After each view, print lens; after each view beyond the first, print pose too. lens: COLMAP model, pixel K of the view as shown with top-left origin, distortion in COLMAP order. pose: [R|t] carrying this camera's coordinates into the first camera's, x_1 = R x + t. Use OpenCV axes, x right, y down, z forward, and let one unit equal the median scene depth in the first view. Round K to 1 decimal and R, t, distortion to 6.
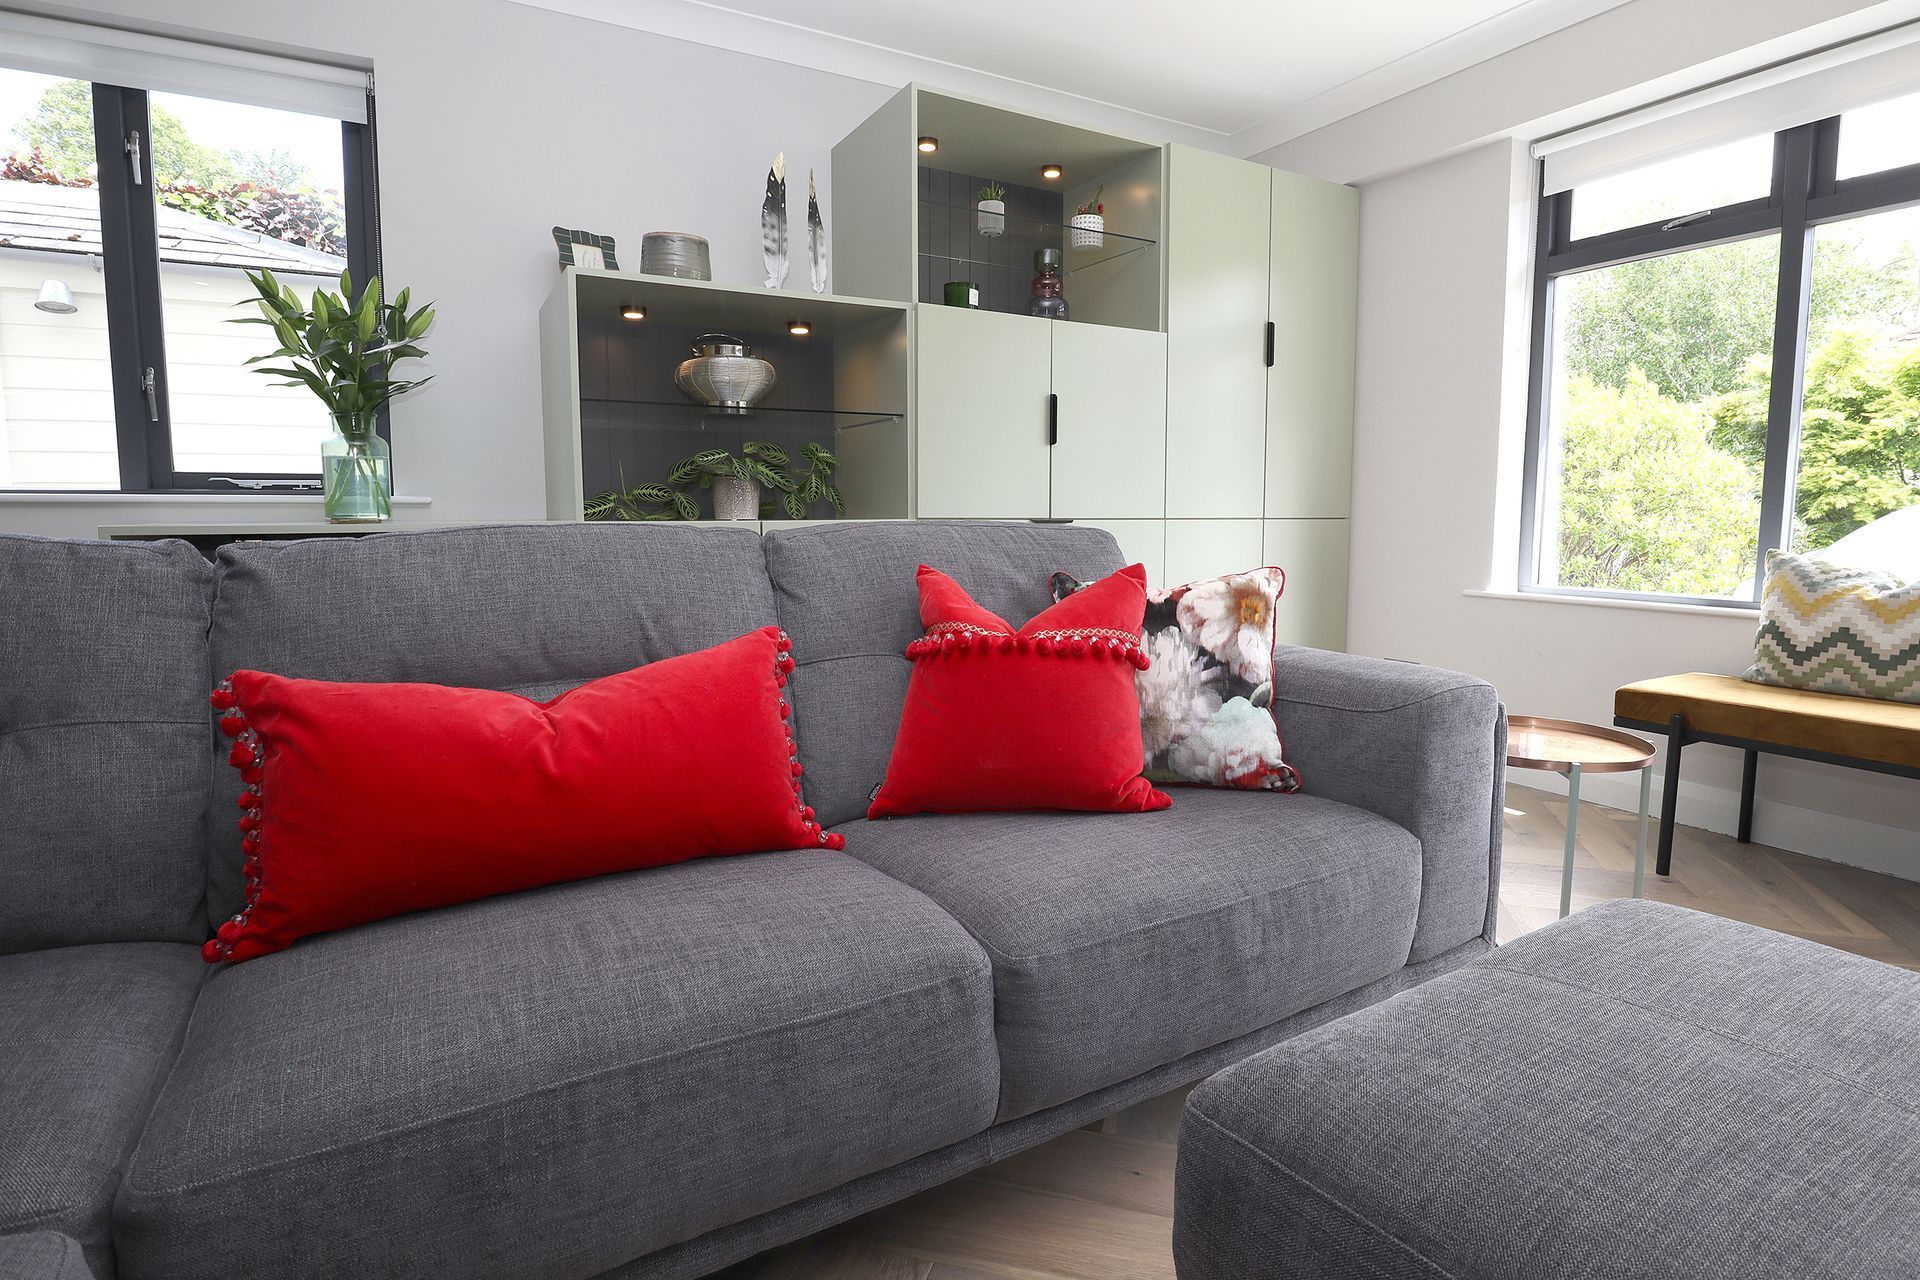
lens RADIAL K [[989.6, 0, 989.4], [0, 989.6, 609.8], [0, 0, 1]] dist [-0.038336, 0.008628]
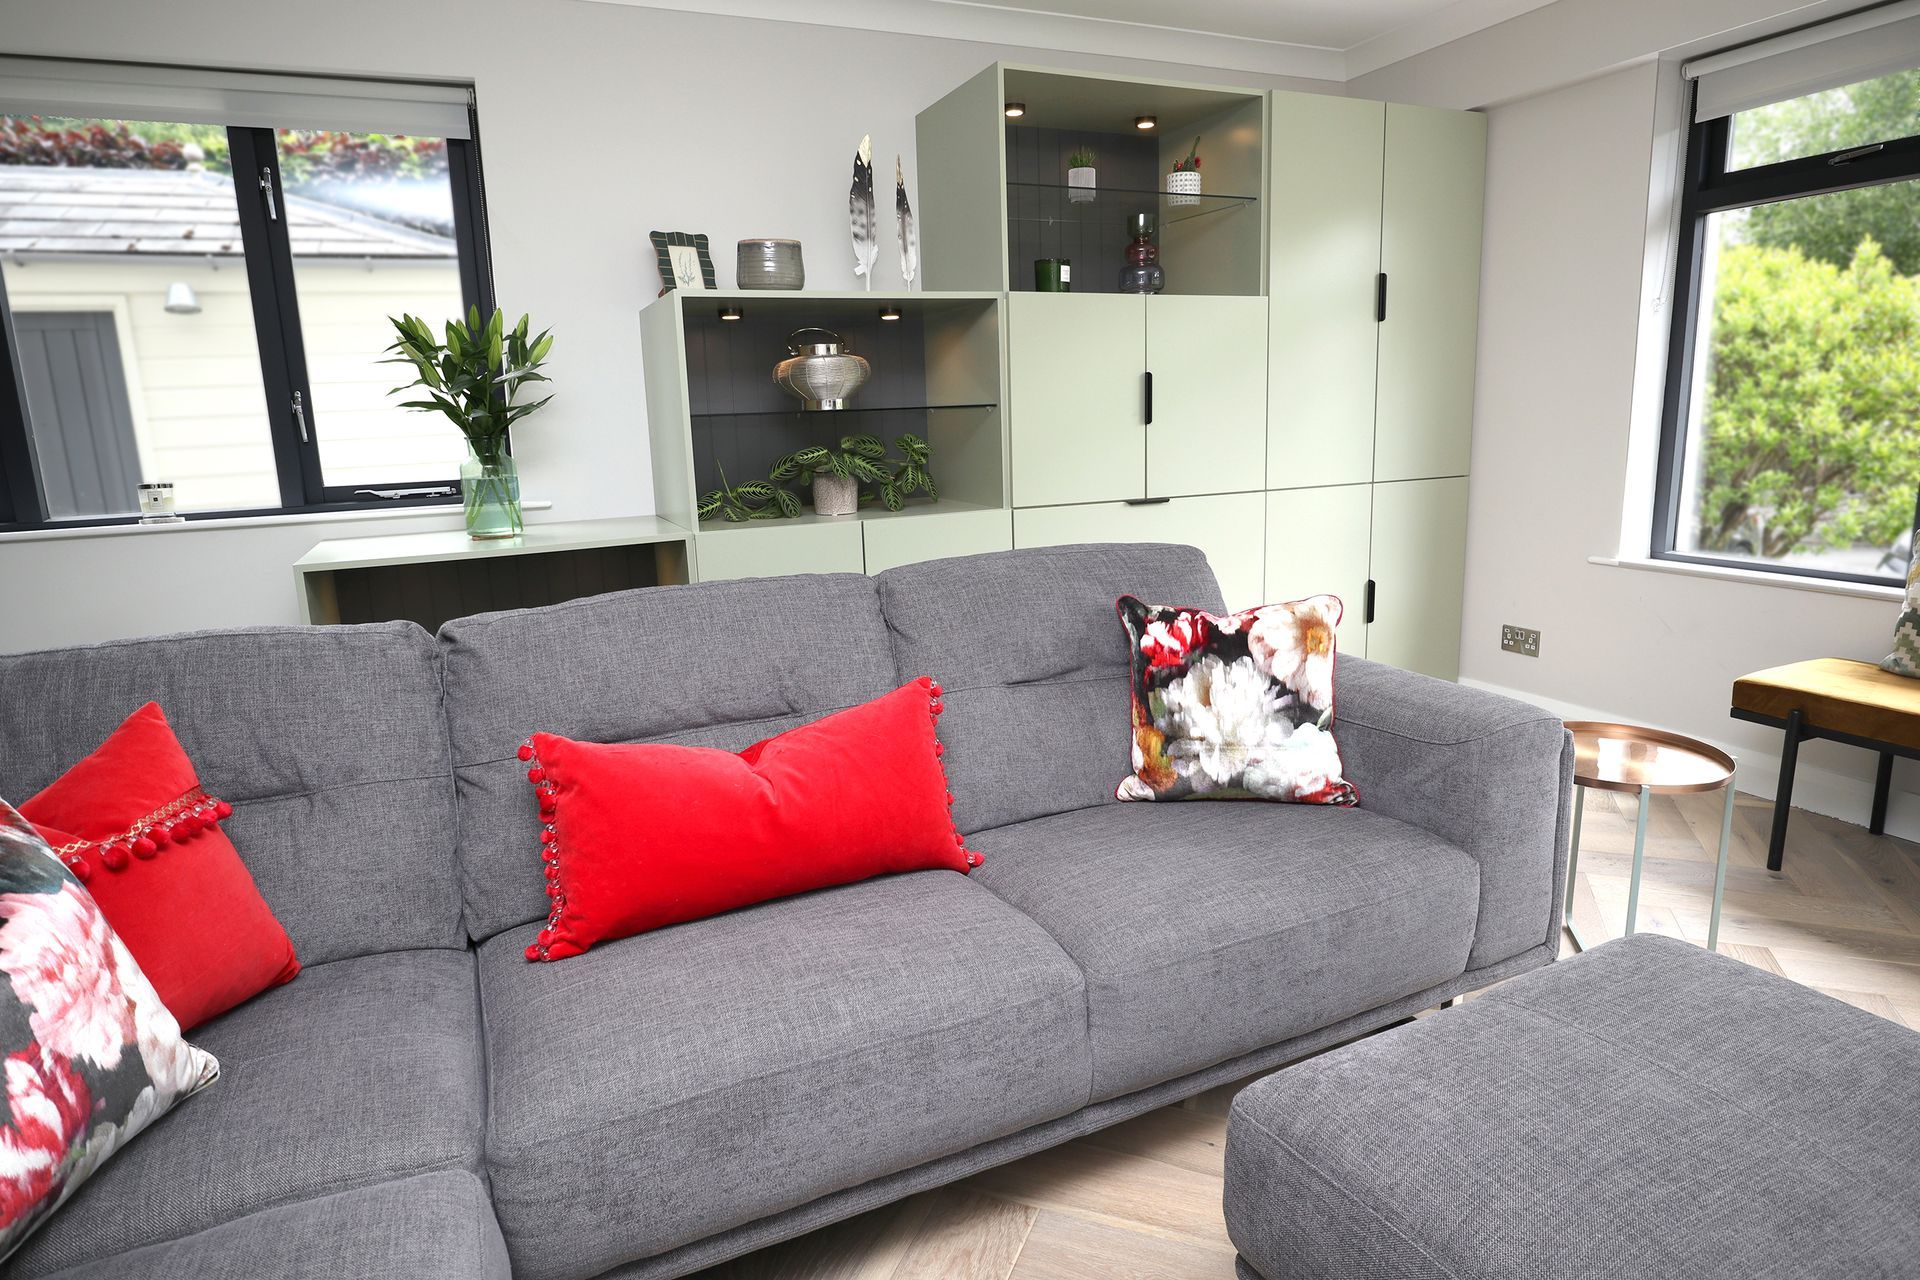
lens RADIAL K [[1096.6, 0, 968.3], [0, 1096.6, 622.4], [0, 0, 1]] dist [-0.034981, 0.011569]
pose [[0.993813, -0.010611, -0.110554, 0.005311], [0.021238, 0.995212, 0.095400, -0.086847], [0.109013, -0.097158, 0.989281, -0.128518]]
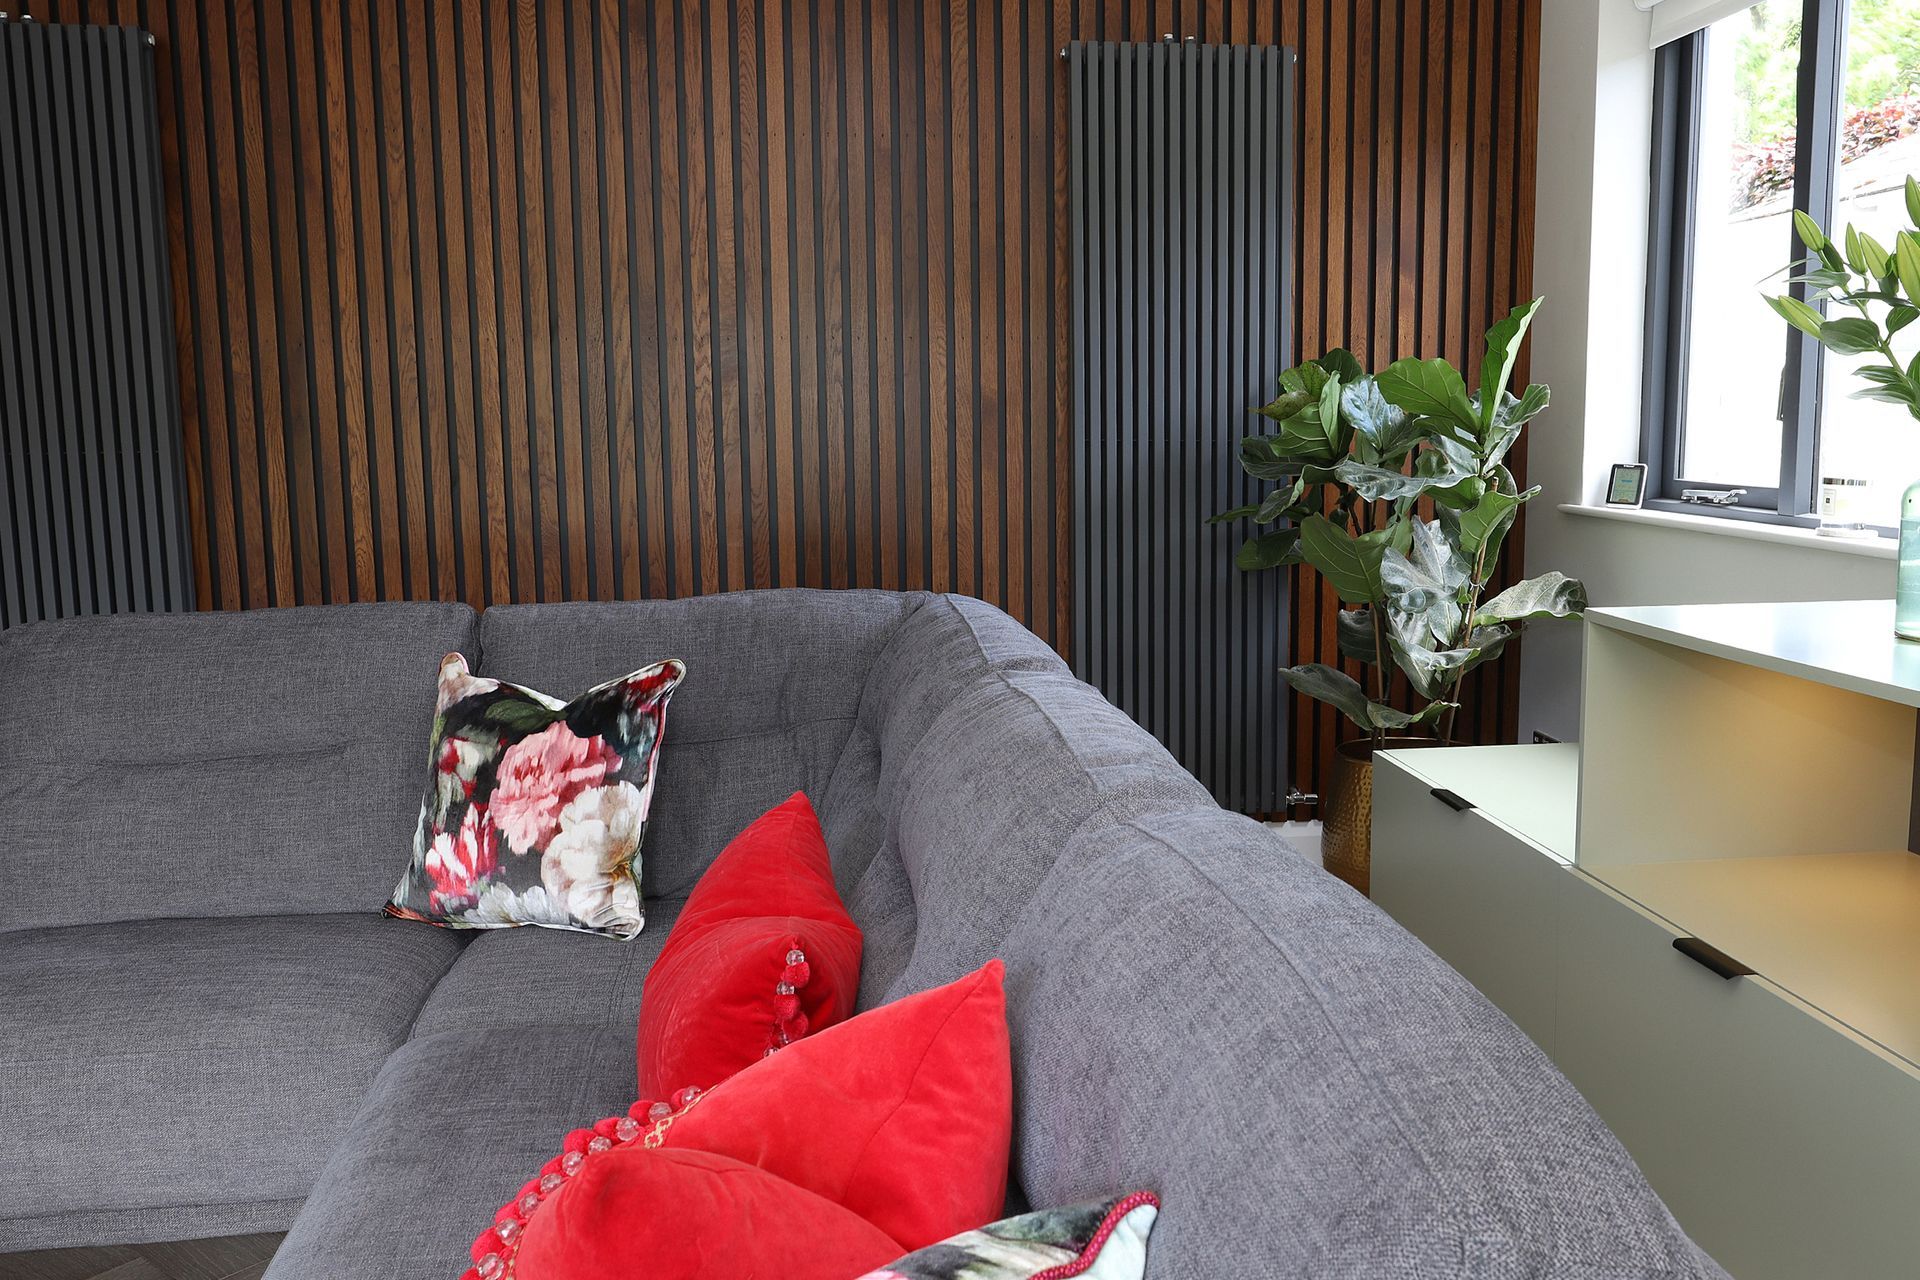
lens RADIAL K [[1656.1, 0, 988.8], [0, 1656.1, 650.6], [0, 0, 1]] dist [-0.004164, 0.009865]
pose [[-0.403143, 0.130580, -0.905773, 0.316665], [-0.083149, 0.980447, 0.178353, -0.171945], [0.911352, 0.147216, -0.384403, 0.750559]]
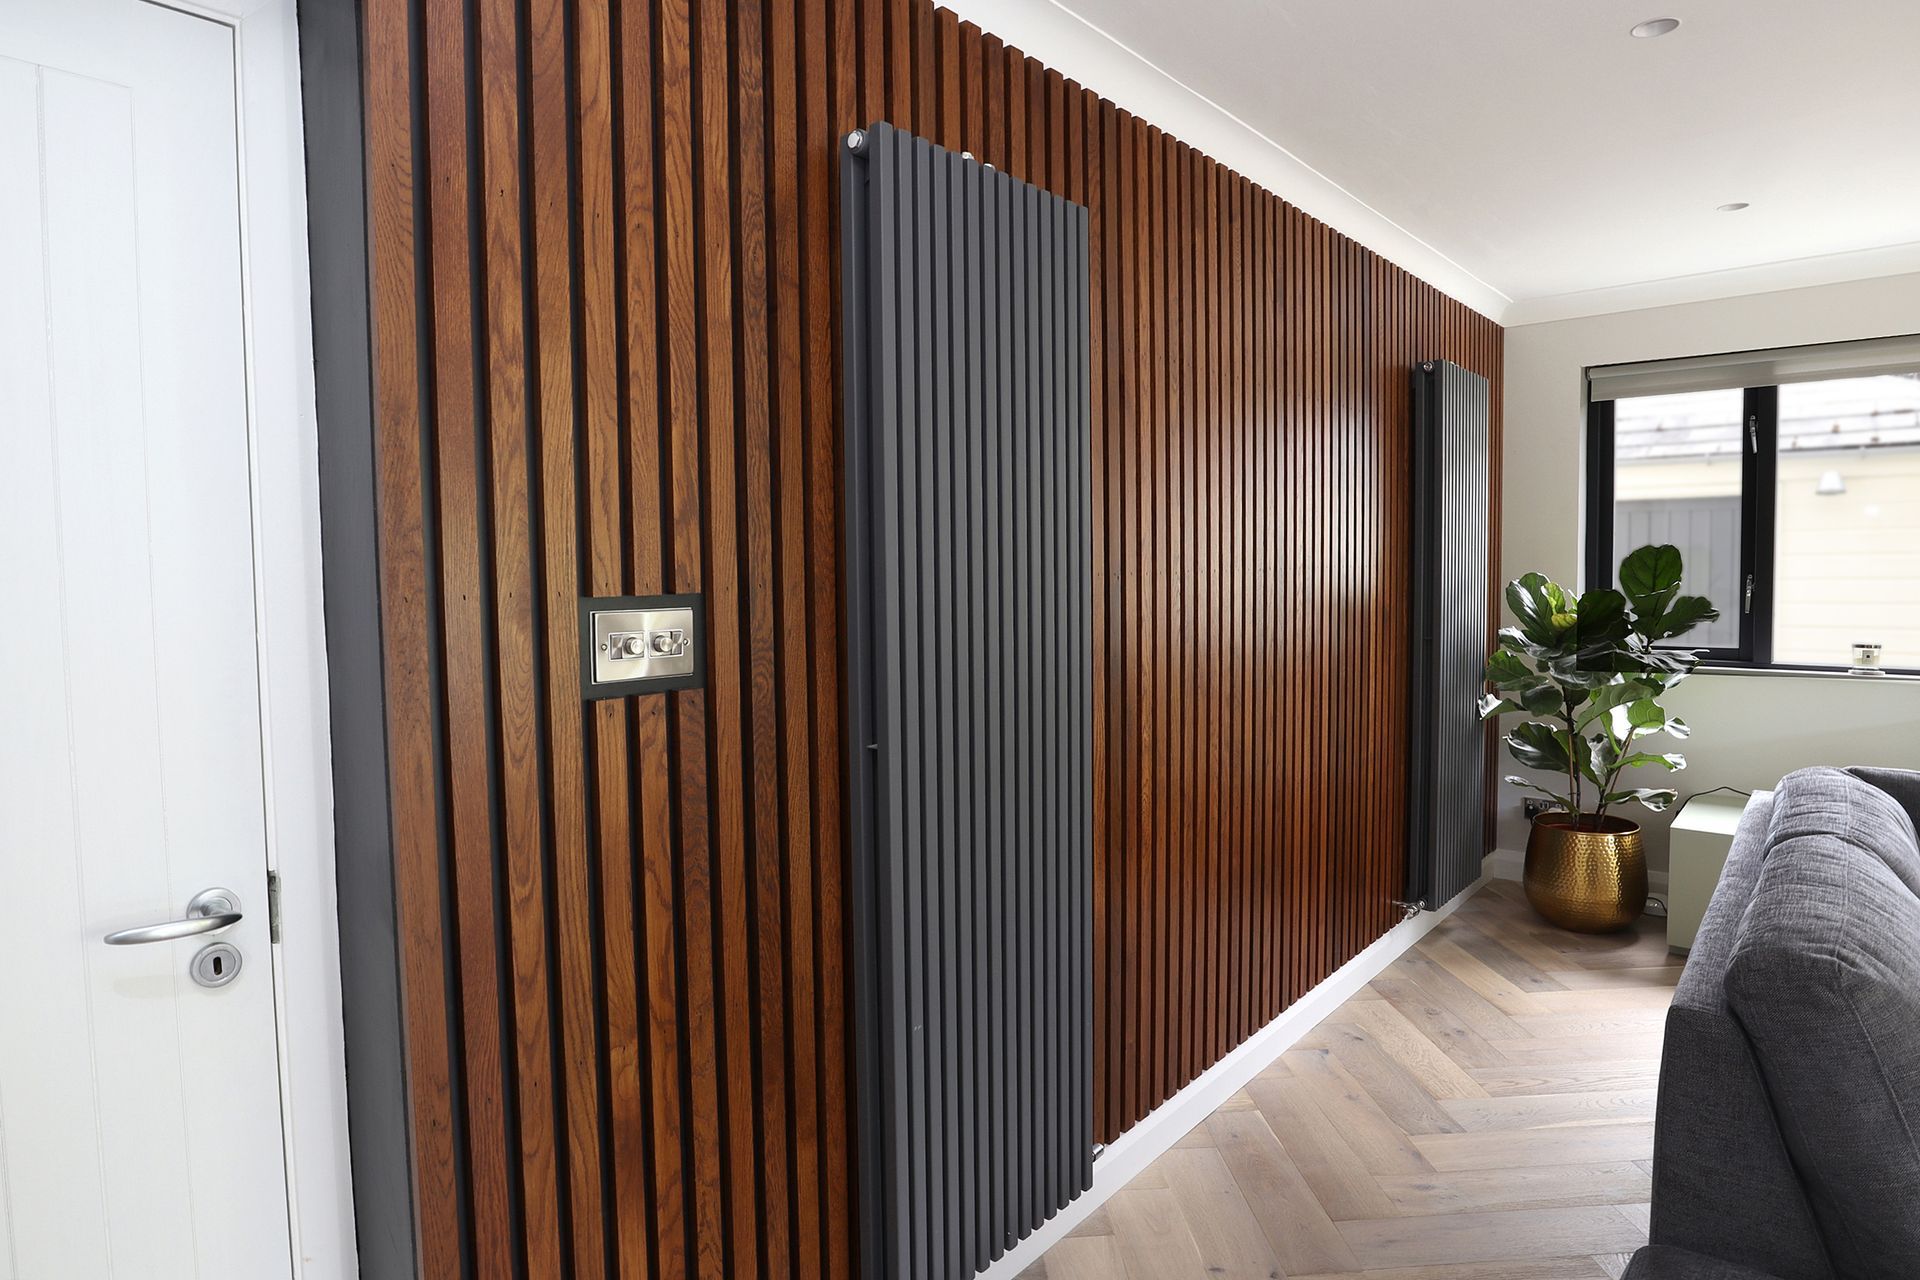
lens RADIAL K [[1065.0, 0, 962.2], [0, 1065.0, 612.3], [0, 0, 1]] dist [-0.035310, 0.001272]
pose [[0.310578, 0.043831, -0.949537, -0.005926], [-0.081592, 0.996479, 0.019311, -0.108394], [0.947040, 0.071477, 0.313060, -0.694933]]
